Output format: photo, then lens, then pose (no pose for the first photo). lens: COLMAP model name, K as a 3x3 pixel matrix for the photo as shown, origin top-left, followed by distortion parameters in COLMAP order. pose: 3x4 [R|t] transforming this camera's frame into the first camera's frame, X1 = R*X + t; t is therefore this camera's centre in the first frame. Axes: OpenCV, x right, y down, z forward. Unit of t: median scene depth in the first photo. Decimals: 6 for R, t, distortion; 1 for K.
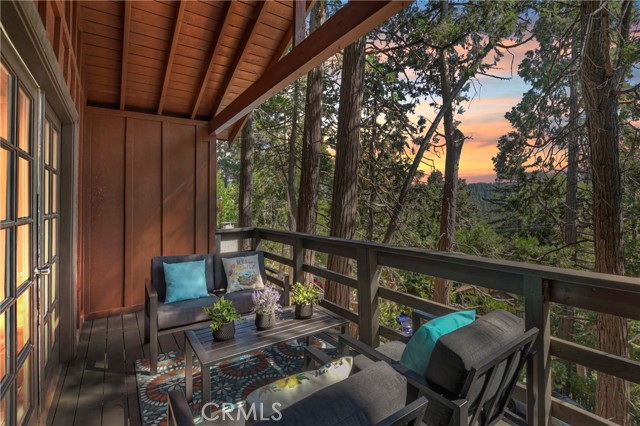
lens RADIAL K [[295.4, 0, 320.6], [0, 295.4, 211.7], [0, 0, 1]] dist [0.000893, 0.000092]
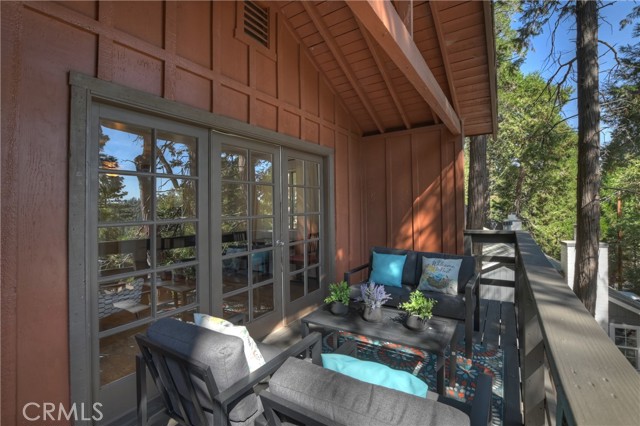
lens RADIAL K [[295.4, 0, 320.6], [0, 295.4, 211.7], [0, 0, 1]] dist [0.000893, 0.000092]
pose [[0.388506, 0.014779, -0.921328, 0.580648], [-0.000229, 0.999873, 0.015942, -0.021846], [0.921446, -0.005983, 0.388460, 0.305791]]
